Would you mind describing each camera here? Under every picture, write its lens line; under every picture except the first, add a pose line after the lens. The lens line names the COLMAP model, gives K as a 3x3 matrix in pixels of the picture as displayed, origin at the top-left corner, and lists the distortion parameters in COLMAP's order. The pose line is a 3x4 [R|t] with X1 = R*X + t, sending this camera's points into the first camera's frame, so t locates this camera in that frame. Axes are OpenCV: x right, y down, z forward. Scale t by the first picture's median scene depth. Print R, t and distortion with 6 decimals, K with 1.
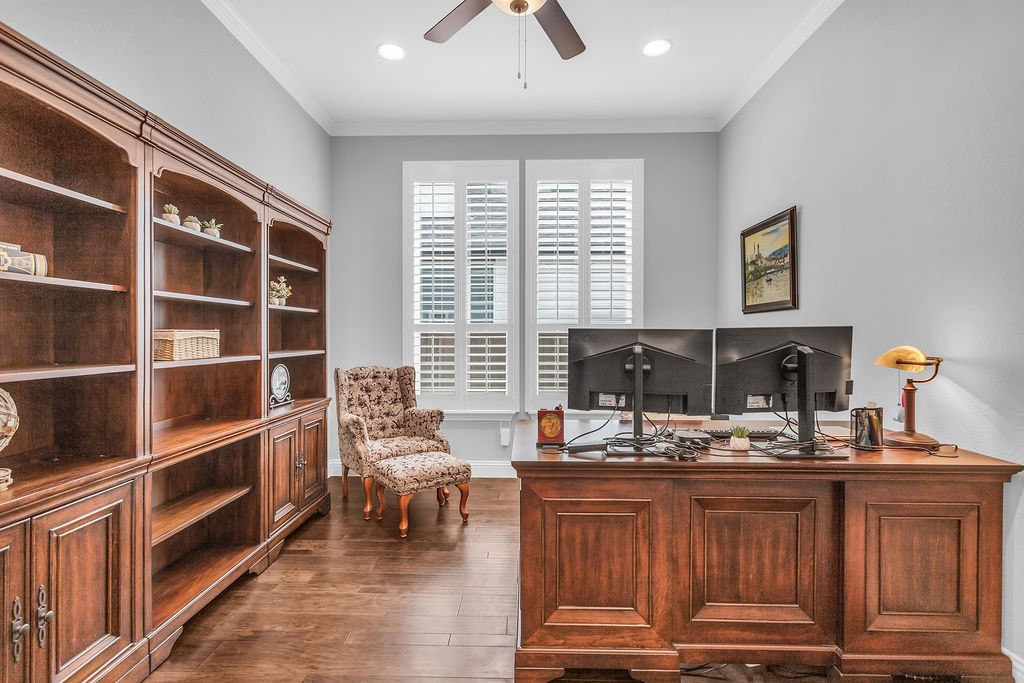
lens RADIAL K [[481.5, 0, 511.4], [0, 481.5, 338.0], [0, 0, 1]] dist [0.001417, 0.000500]
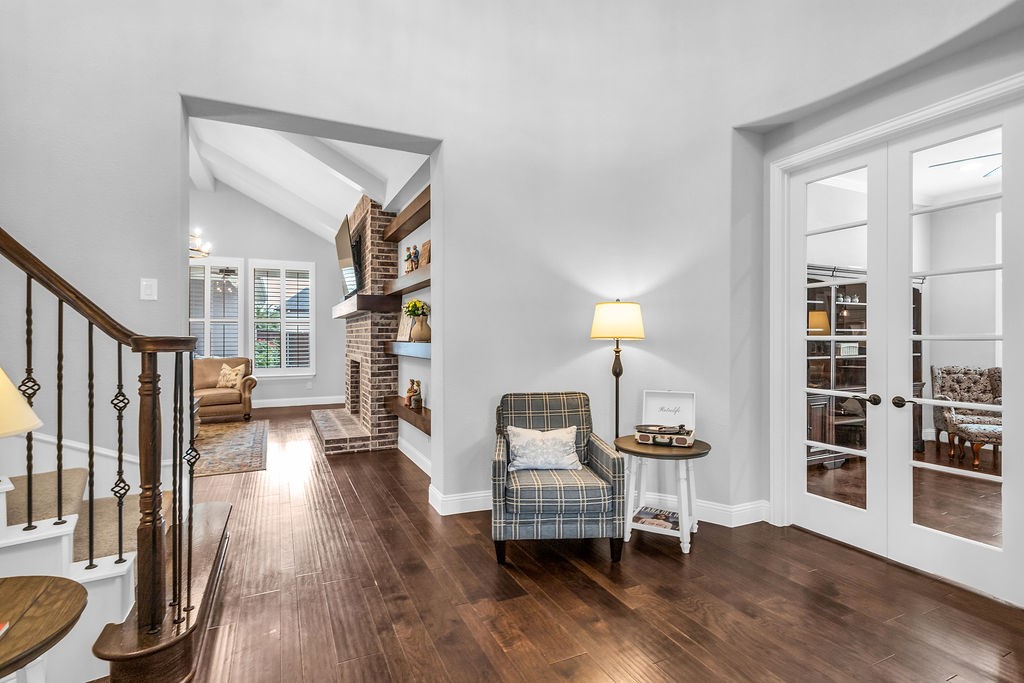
lens RADIAL K [[481.5, 0, 511.4], [0, 481.5, 338.0], [0, 0, 1]] dist [0.001417, 0.000500]
pose [[0.439266, 0.001961, -0.898355, 0.430997], [-0.000594, 0.999998, 0.001893, -0.027408], [0.898357, -0.000298, 0.439266, -0.885278]]
